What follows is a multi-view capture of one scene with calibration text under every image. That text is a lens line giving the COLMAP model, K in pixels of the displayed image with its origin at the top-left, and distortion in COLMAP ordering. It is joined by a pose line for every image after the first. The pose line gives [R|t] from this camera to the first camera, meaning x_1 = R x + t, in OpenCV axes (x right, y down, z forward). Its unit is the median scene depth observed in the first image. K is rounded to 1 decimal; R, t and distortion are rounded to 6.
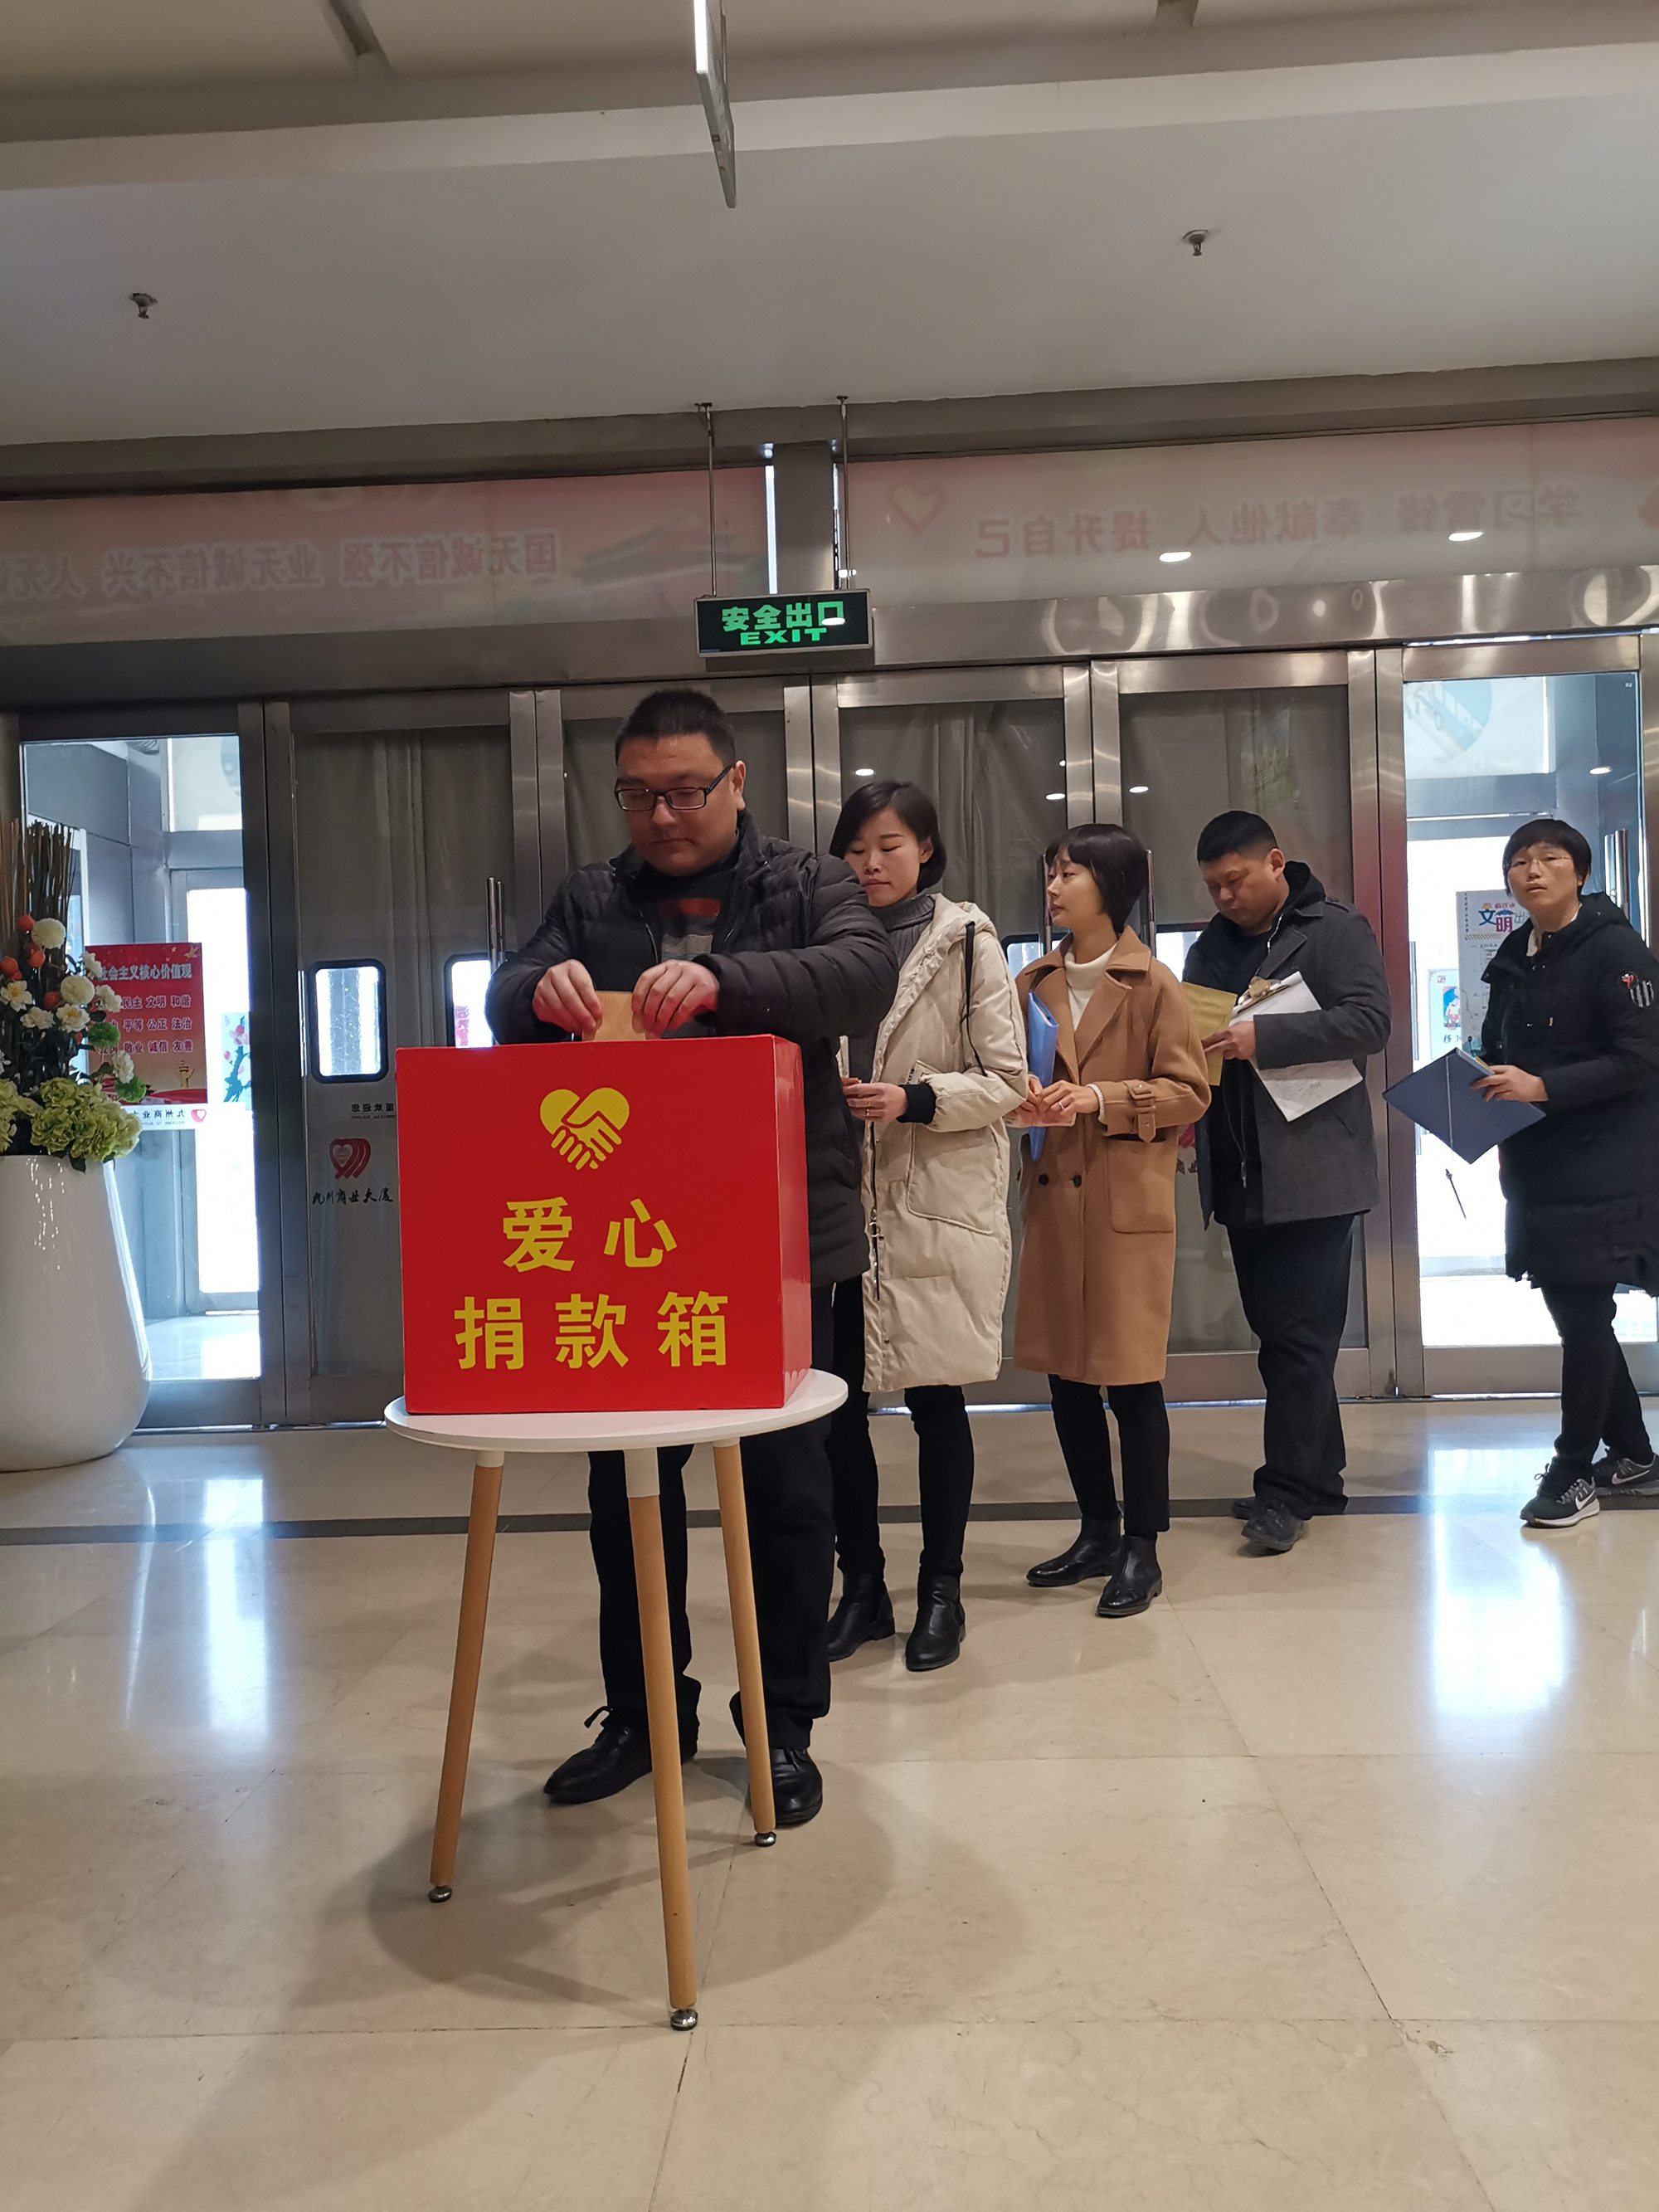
lens RADIAL K [[1737.3, 0, 832.7], [0, 1737.3, 1098.3], [0, 0, 1]] dist [0.013923, -0.006227]
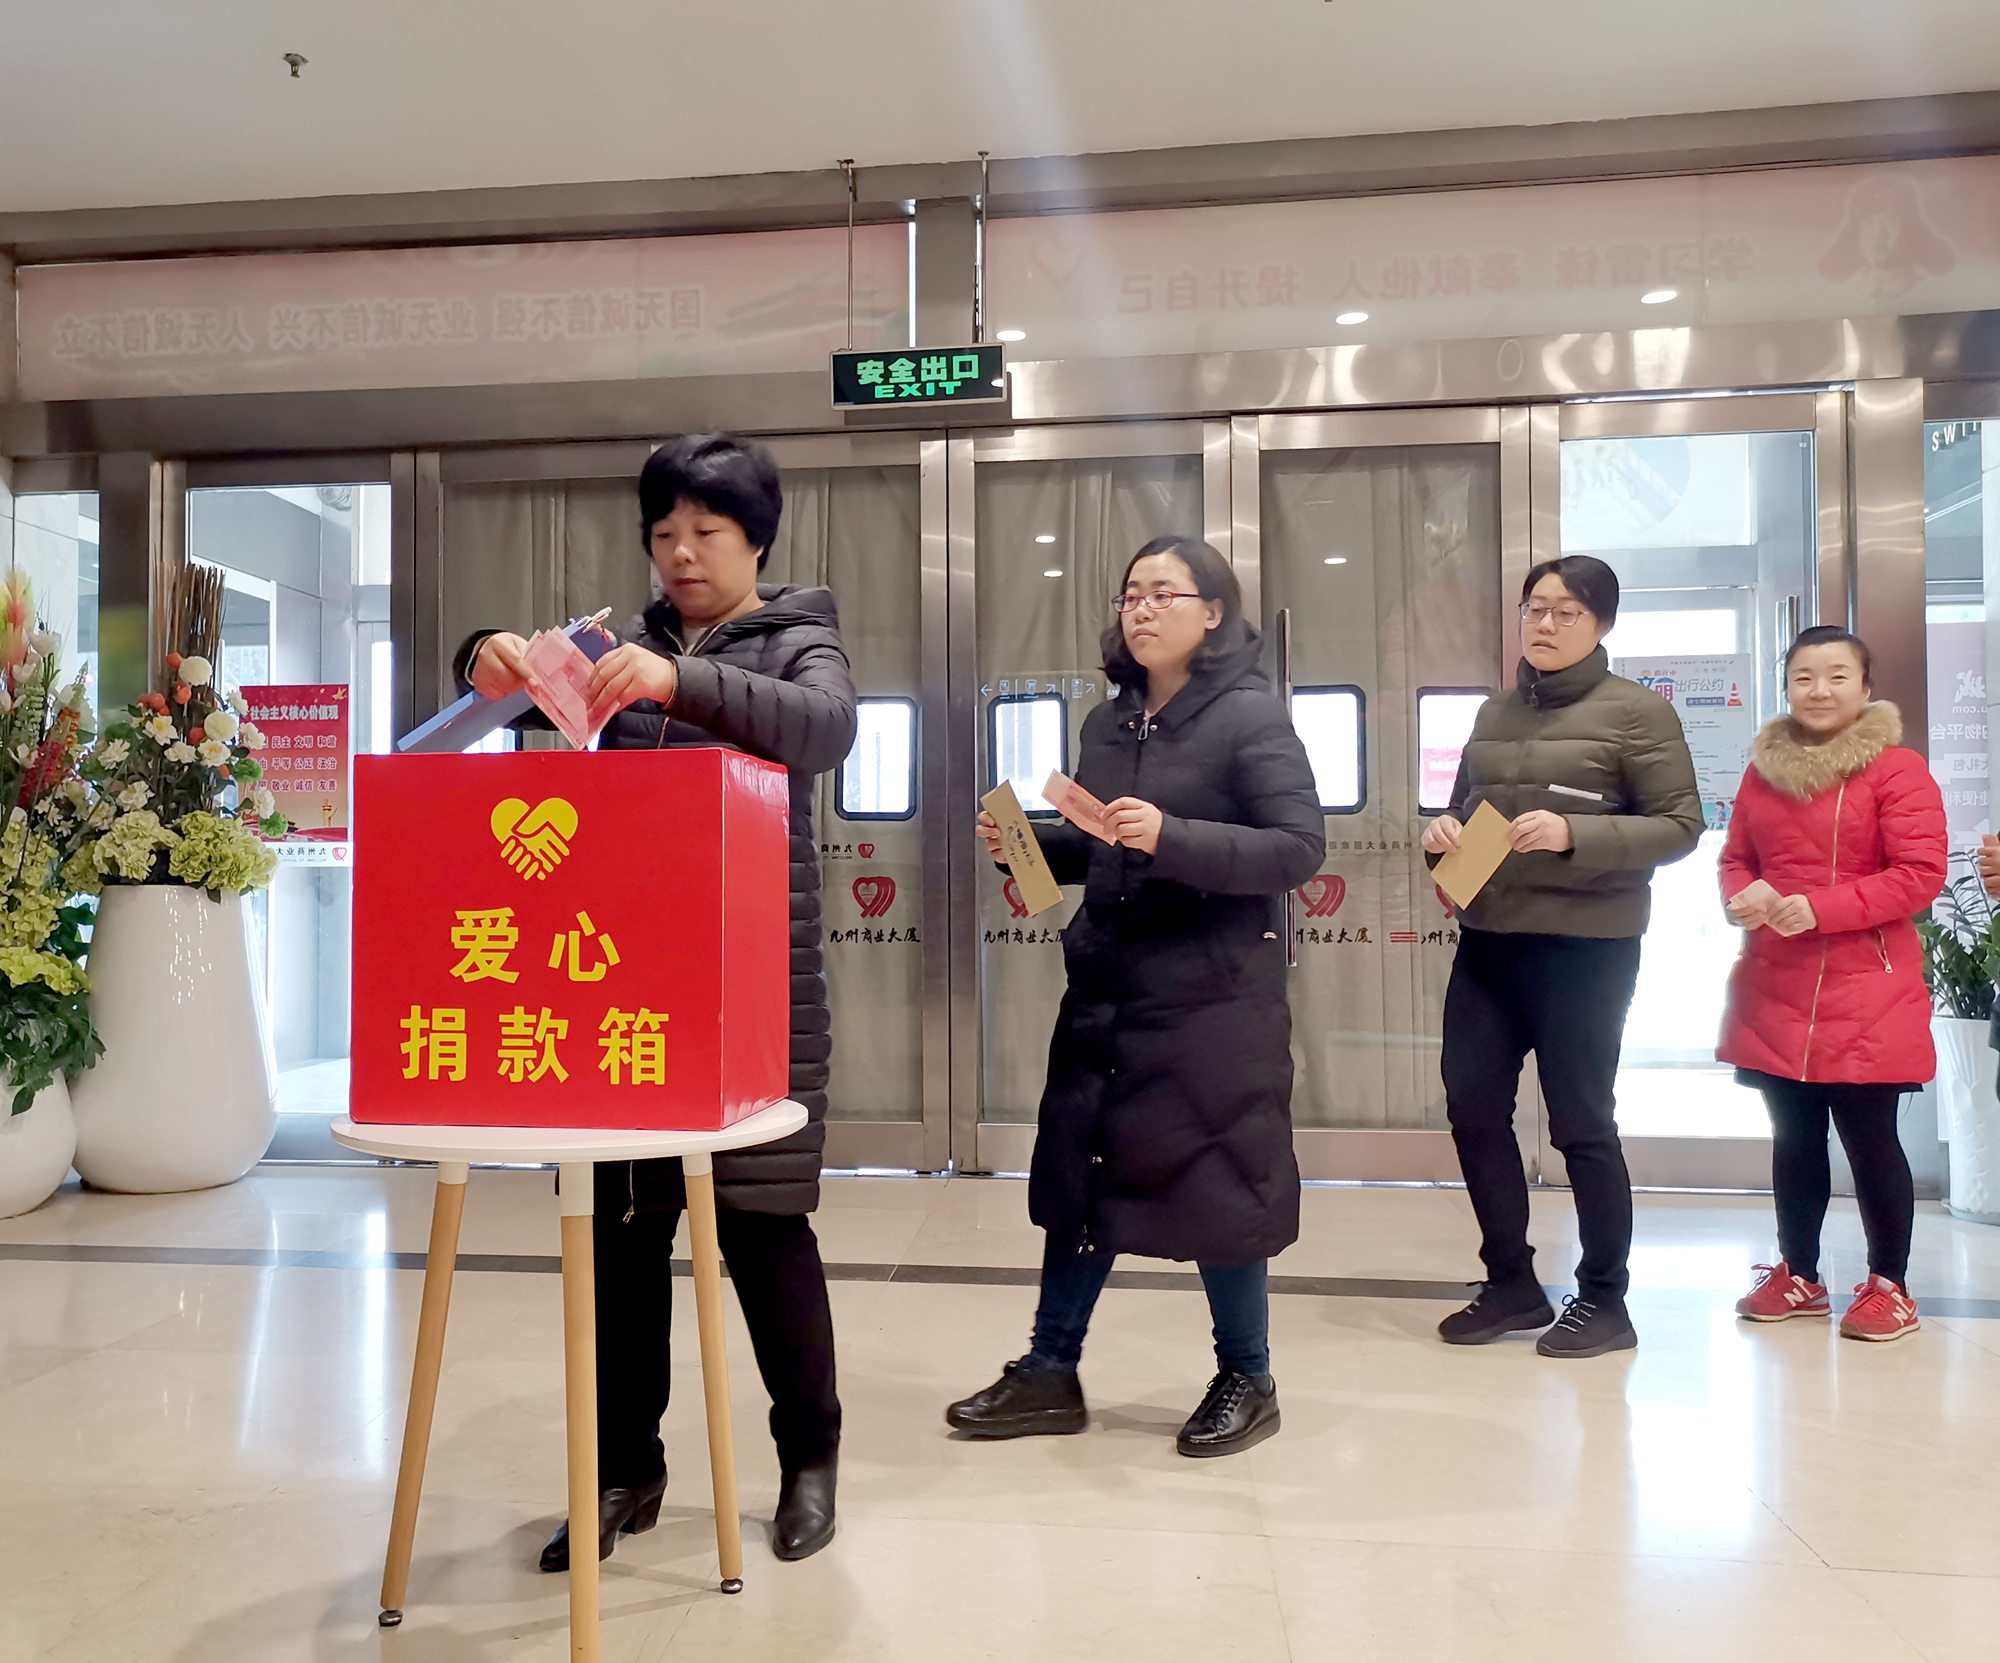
lens RADIAL K [[1726.3, 0, 998.1], [0, 1726.3, 842.0], [0, 0, 1]] dist [0.012199, 0.007820]
pose [[0.995382, 0.027335, -0.092017, 0.114587], [-0.030232, 0.999085, -0.030240, 0.022260], [0.091107, 0.032882, 0.995298, 0.024932]]
